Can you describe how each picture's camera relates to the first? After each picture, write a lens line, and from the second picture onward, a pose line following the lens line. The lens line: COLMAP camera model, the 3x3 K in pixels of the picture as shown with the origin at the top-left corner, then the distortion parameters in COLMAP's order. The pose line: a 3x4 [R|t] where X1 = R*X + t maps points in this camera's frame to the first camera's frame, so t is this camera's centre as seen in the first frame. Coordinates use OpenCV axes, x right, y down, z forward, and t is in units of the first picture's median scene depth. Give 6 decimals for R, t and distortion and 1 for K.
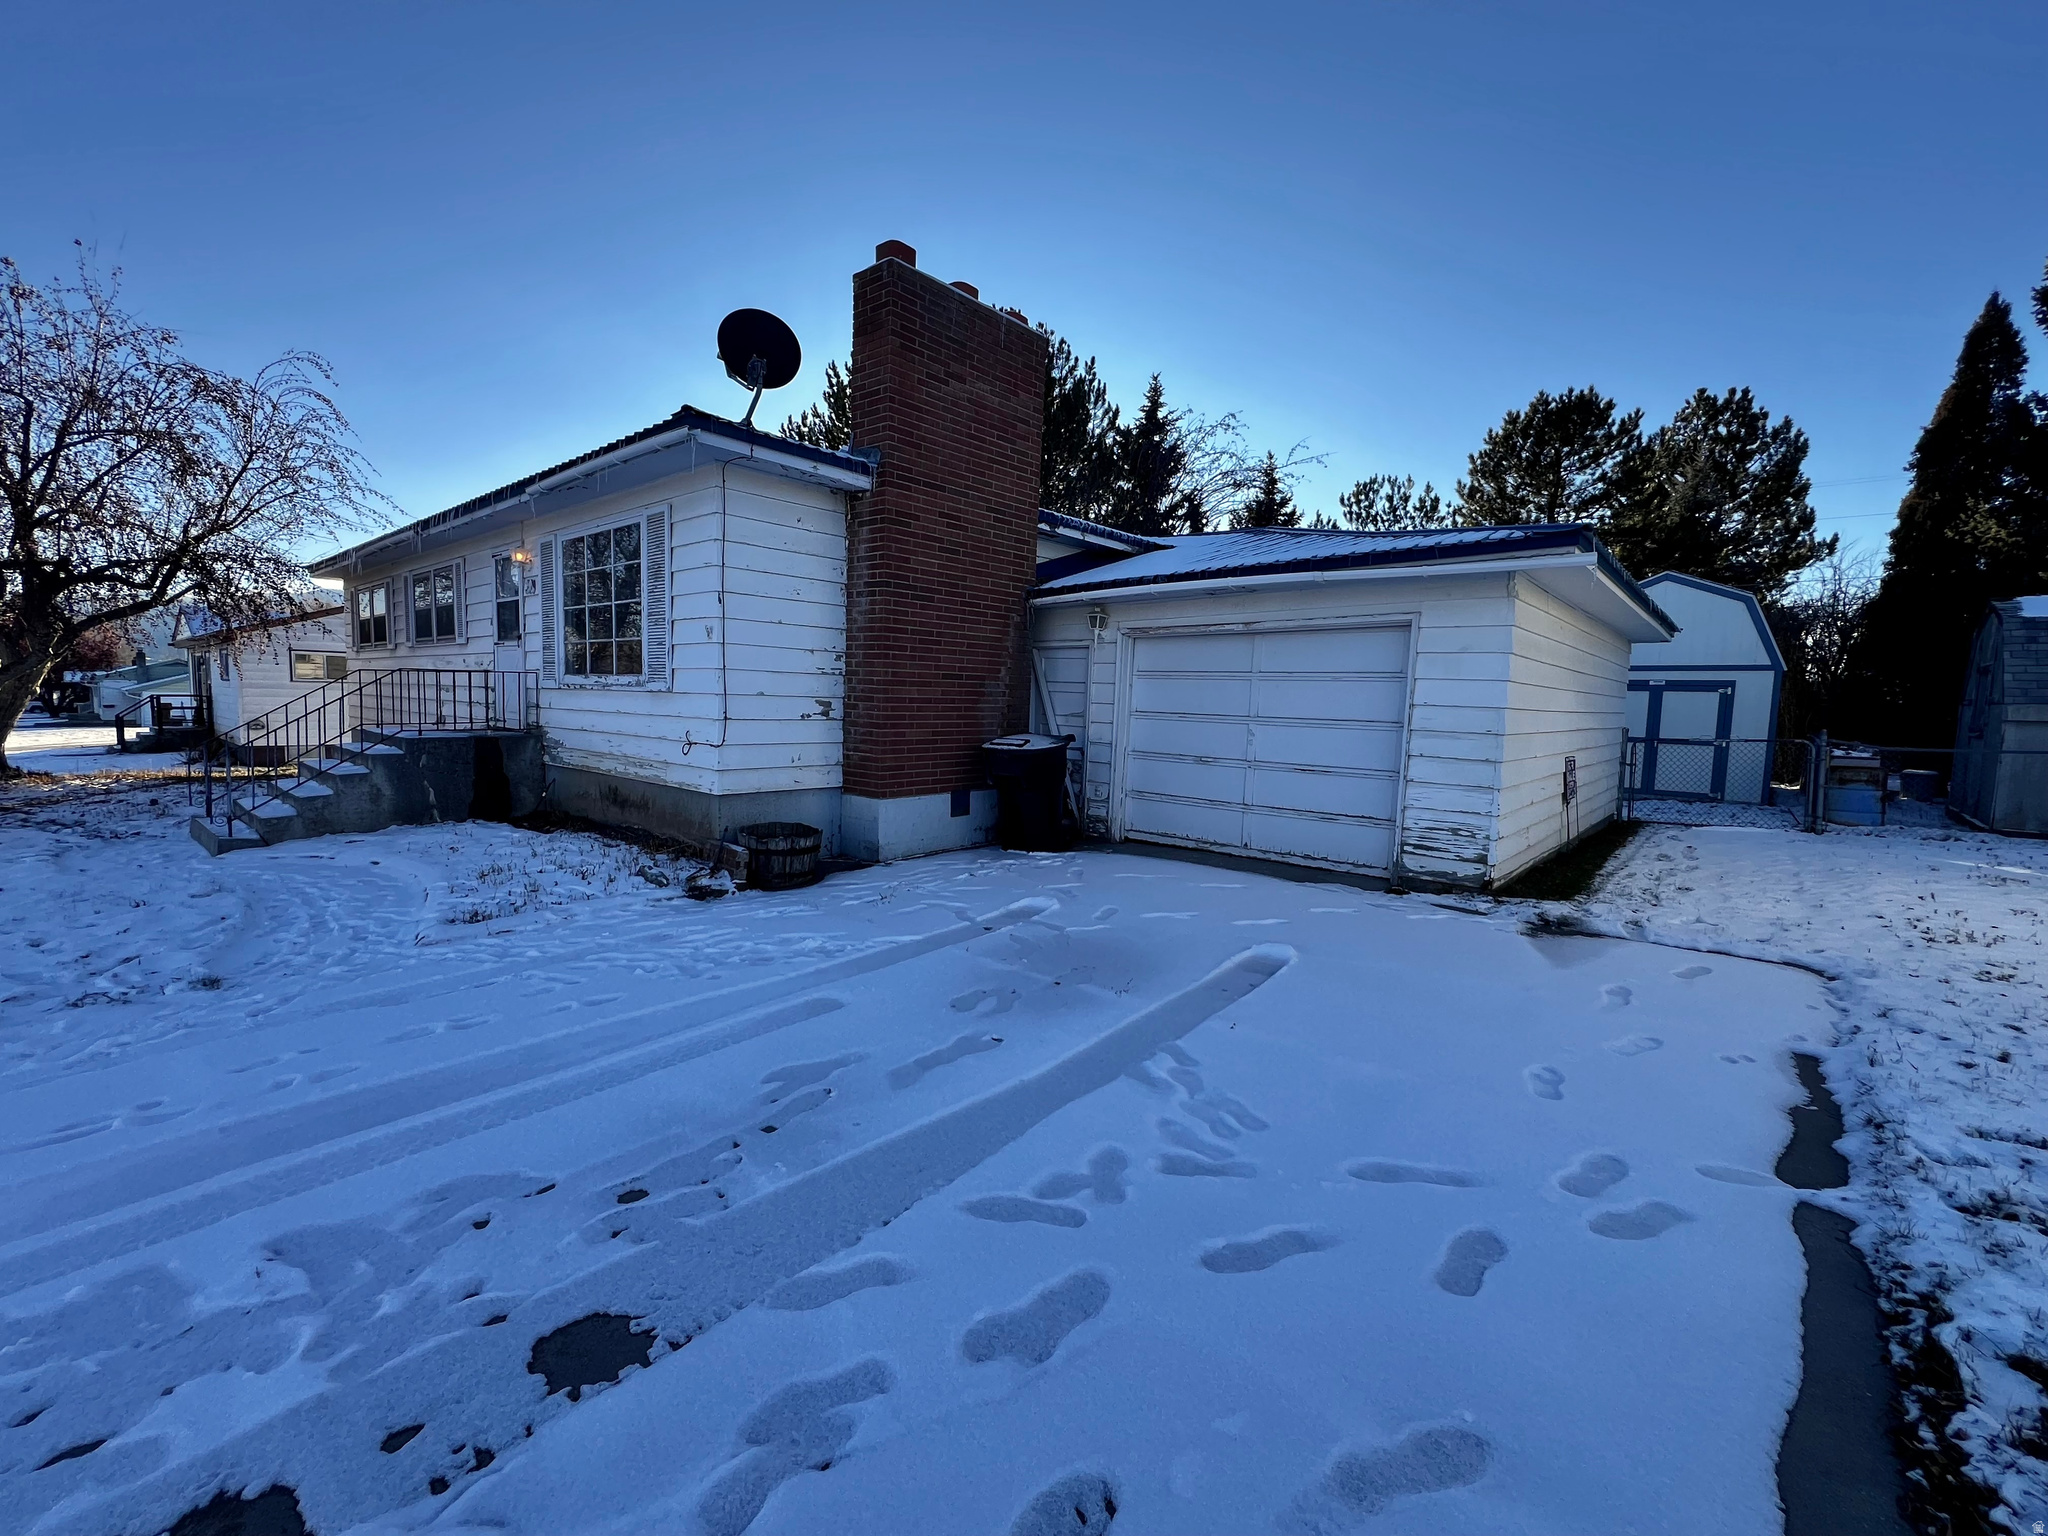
lens RADIAL K [[826.6, 0, 1024.0], [0, 826.6, 768.0], [0, 0, 1]] dist [-0.001652, -0.000092]
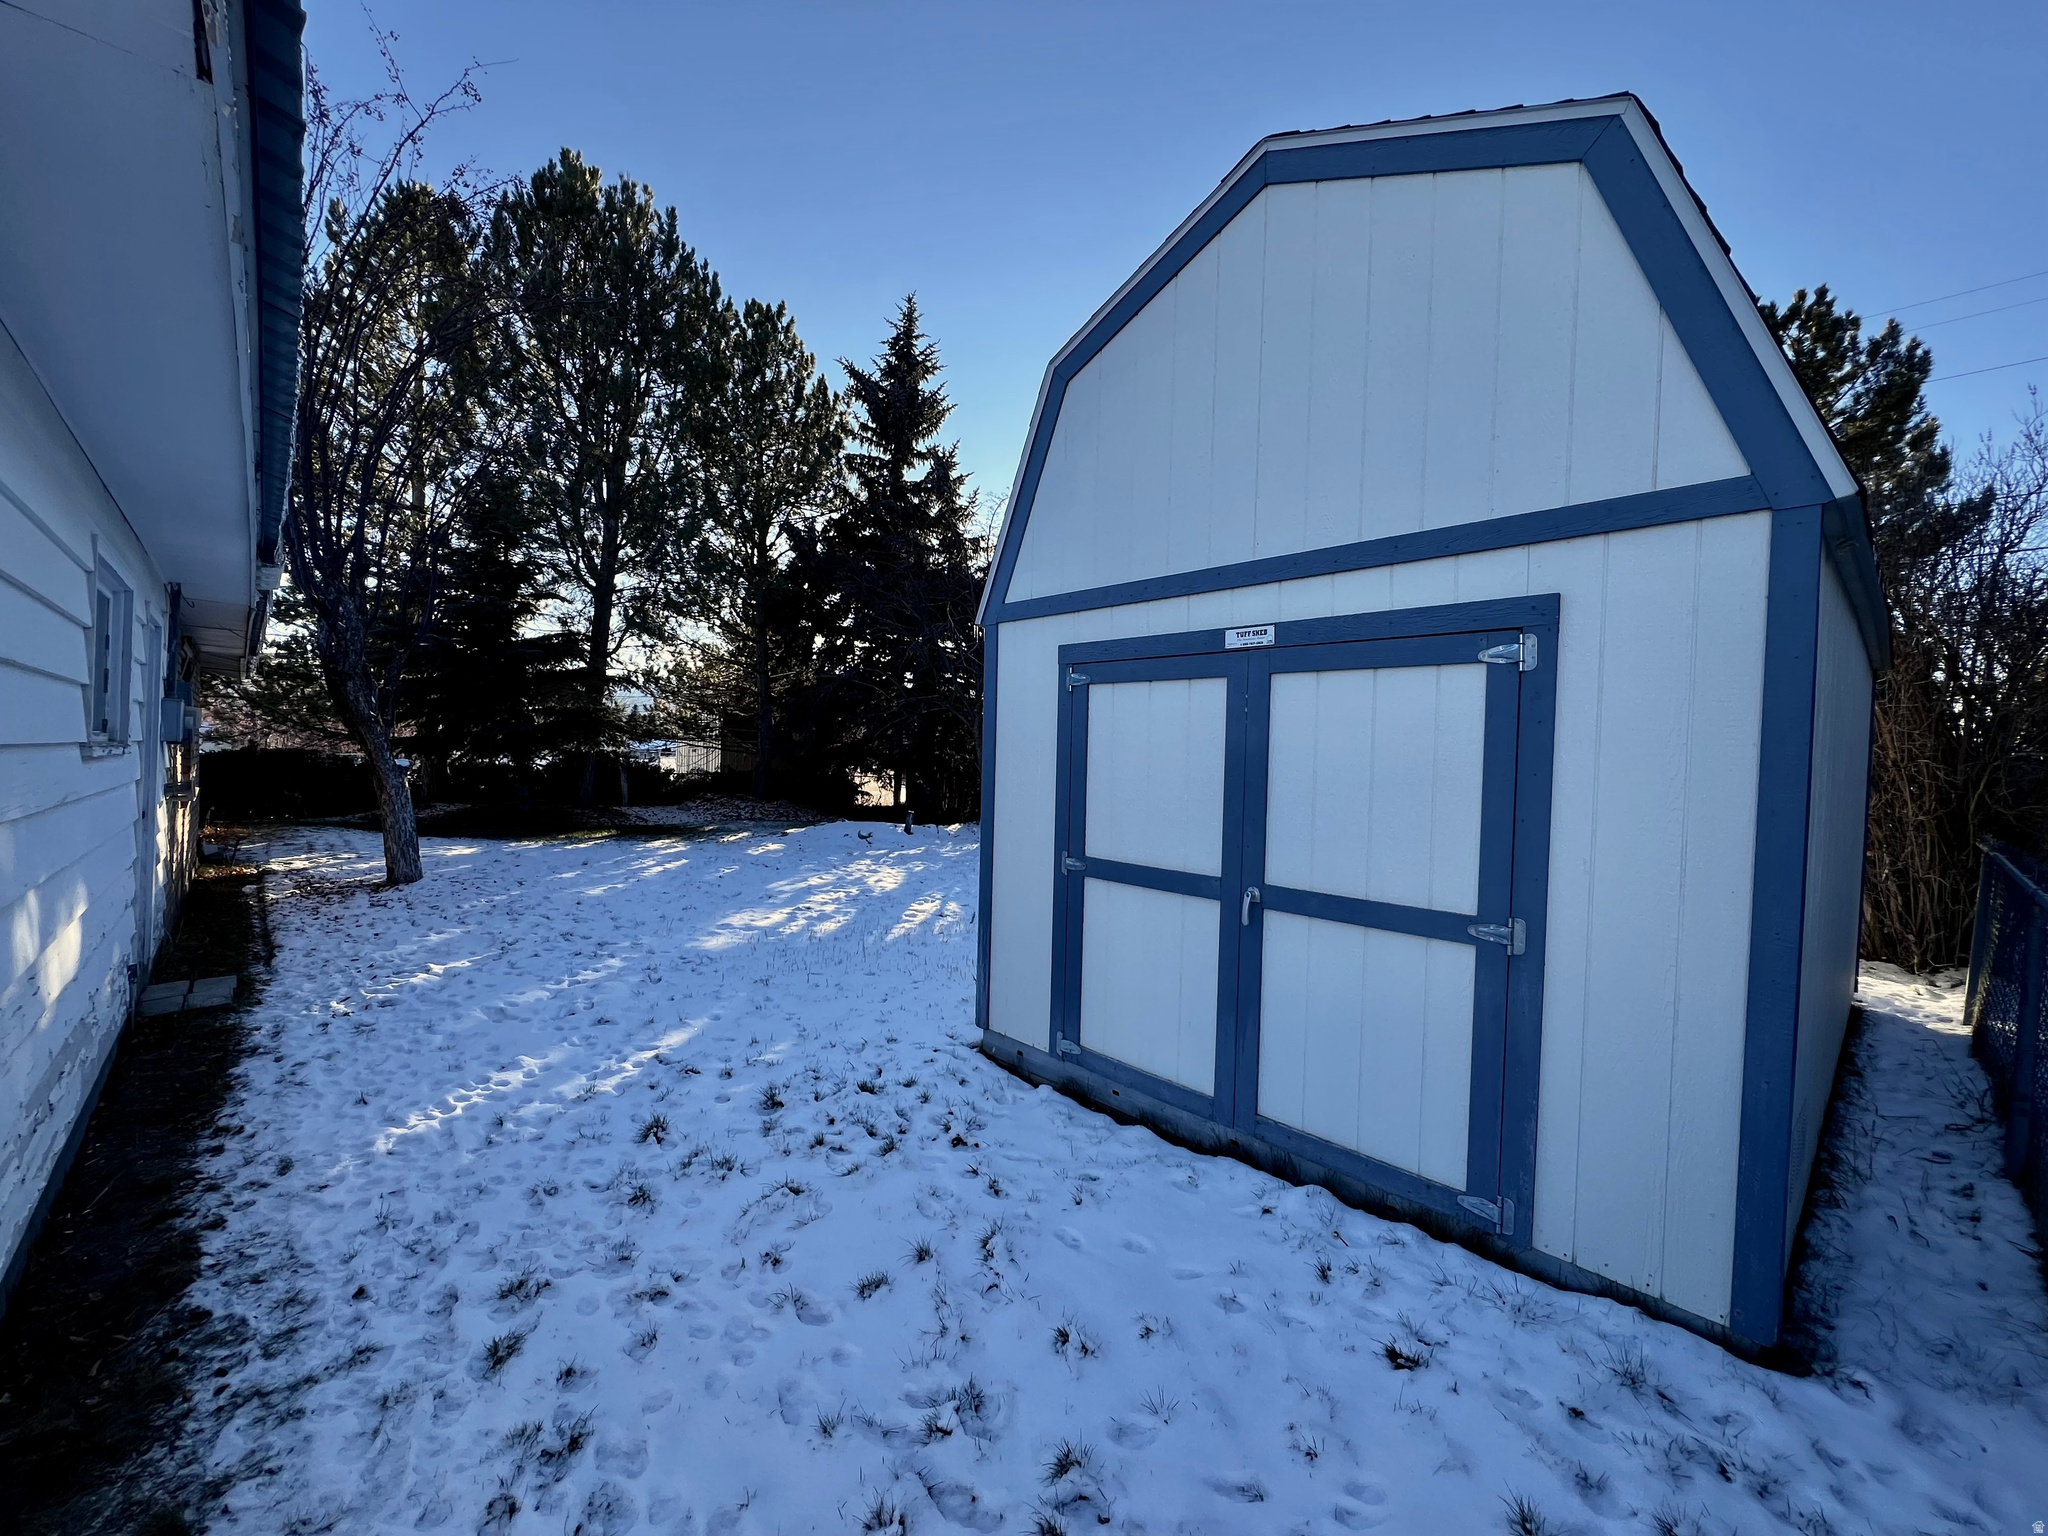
lens RADIAL K [[826.6, 0, 1024.0], [0, 826.6, 768.0], [0, 0, 1]] dist [-0.001652, -0.000092]
pose [[0.996160, 0.001654, -0.087537, 0.328527], [-0.008214, 0.997178, -0.074628, -0.022978], [0.087167, 0.075060, 0.993362, 0.350698]]
